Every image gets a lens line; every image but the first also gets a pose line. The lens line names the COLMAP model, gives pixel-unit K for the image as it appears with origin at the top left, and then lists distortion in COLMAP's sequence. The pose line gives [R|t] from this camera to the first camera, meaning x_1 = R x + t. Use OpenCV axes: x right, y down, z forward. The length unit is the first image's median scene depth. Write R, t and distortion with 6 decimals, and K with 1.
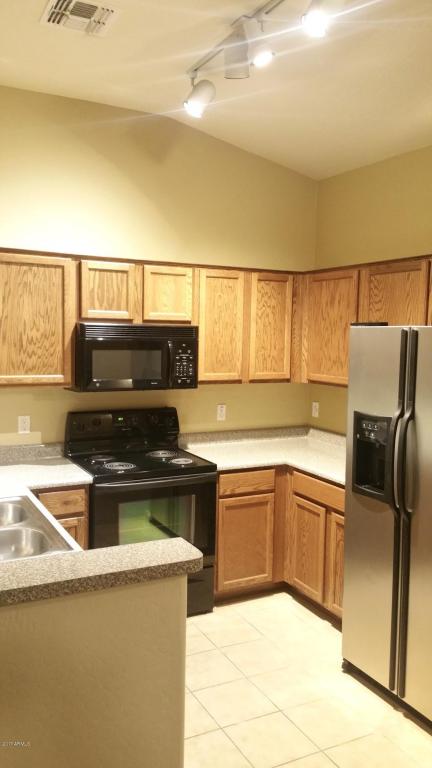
lens RADIAL K [[617.7, 0, 209.8], [0, 617.7, 381.6], [0, 0, 1]] dist [0.074260, 0.000882]
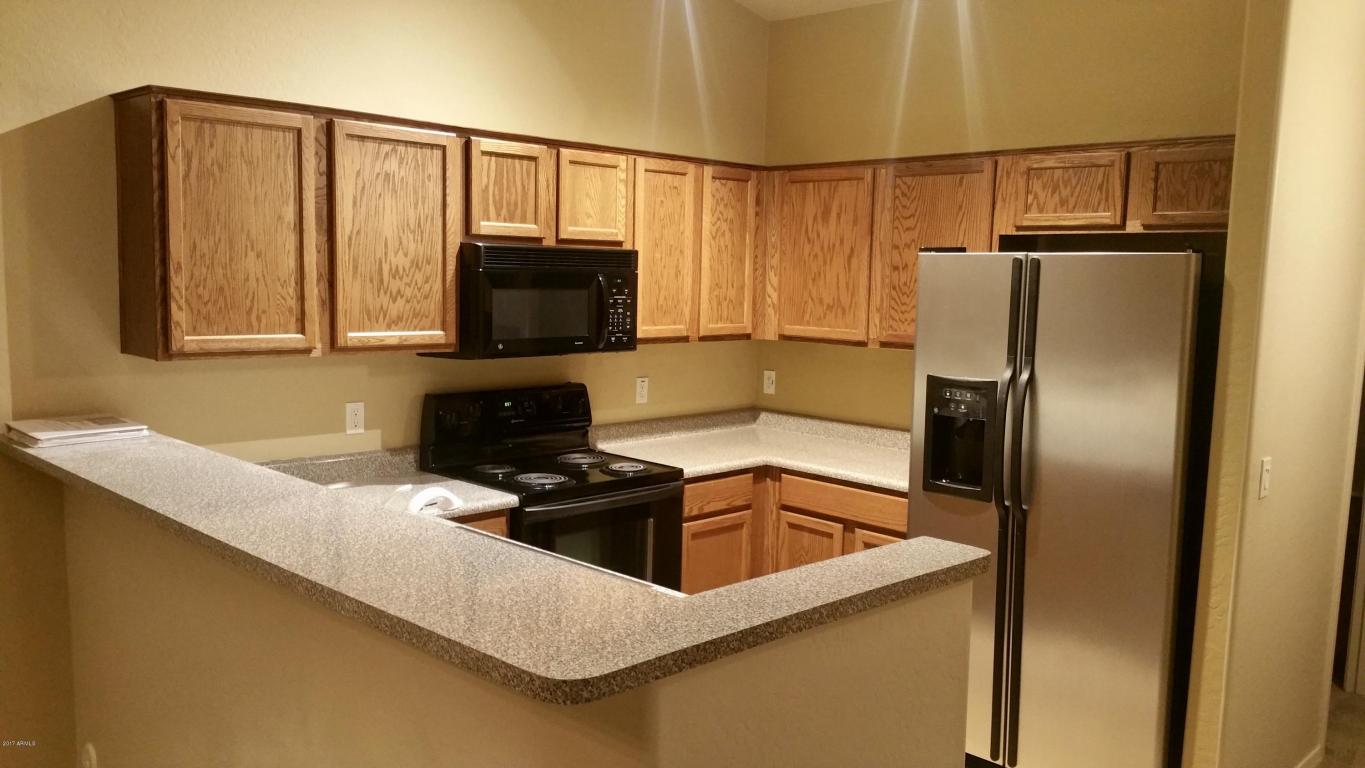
lens RADIAL K [[1097.9, 0, 695.3], [0, 1097.9, 388.7], [0, 0, 1]] dist [0.074260, 0.000882]
pose [[0.950602, -0.030001, 0.308958, -0.321350], [0.018956, 0.999072, 0.038688, 0.008059], [-0.309832, -0.030920, 0.950288, -0.075375]]
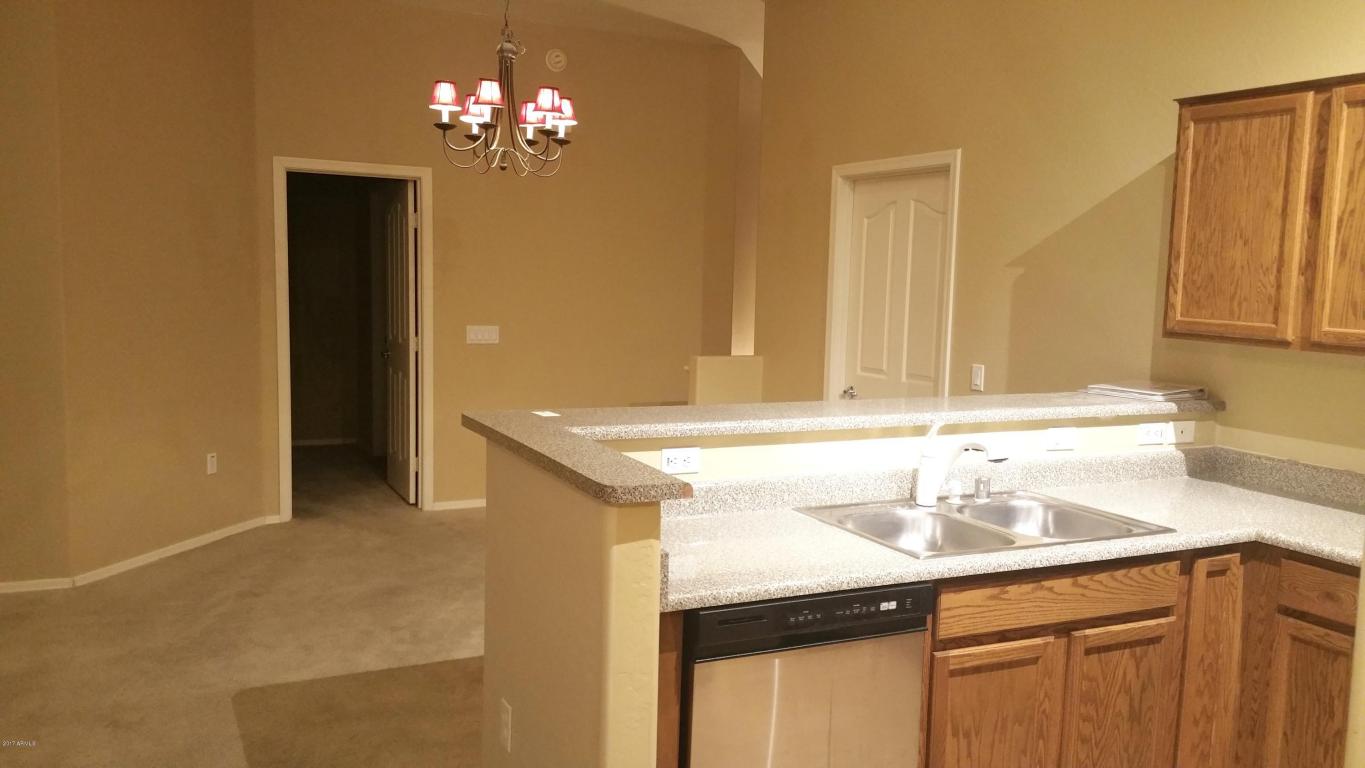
lens RADIAL K [[1097.9, 0, 679.7], [0, 1097.9, 384.6], [0, 0, 1]] dist [0.074260, 0.000882]
pose [[0.036949, 0.096742, -0.994623, 0.525098], [-0.114485, 0.989160, 0.091958, 0.011898], [0.992738, 0.110472, 0.047624, 0.395151]]
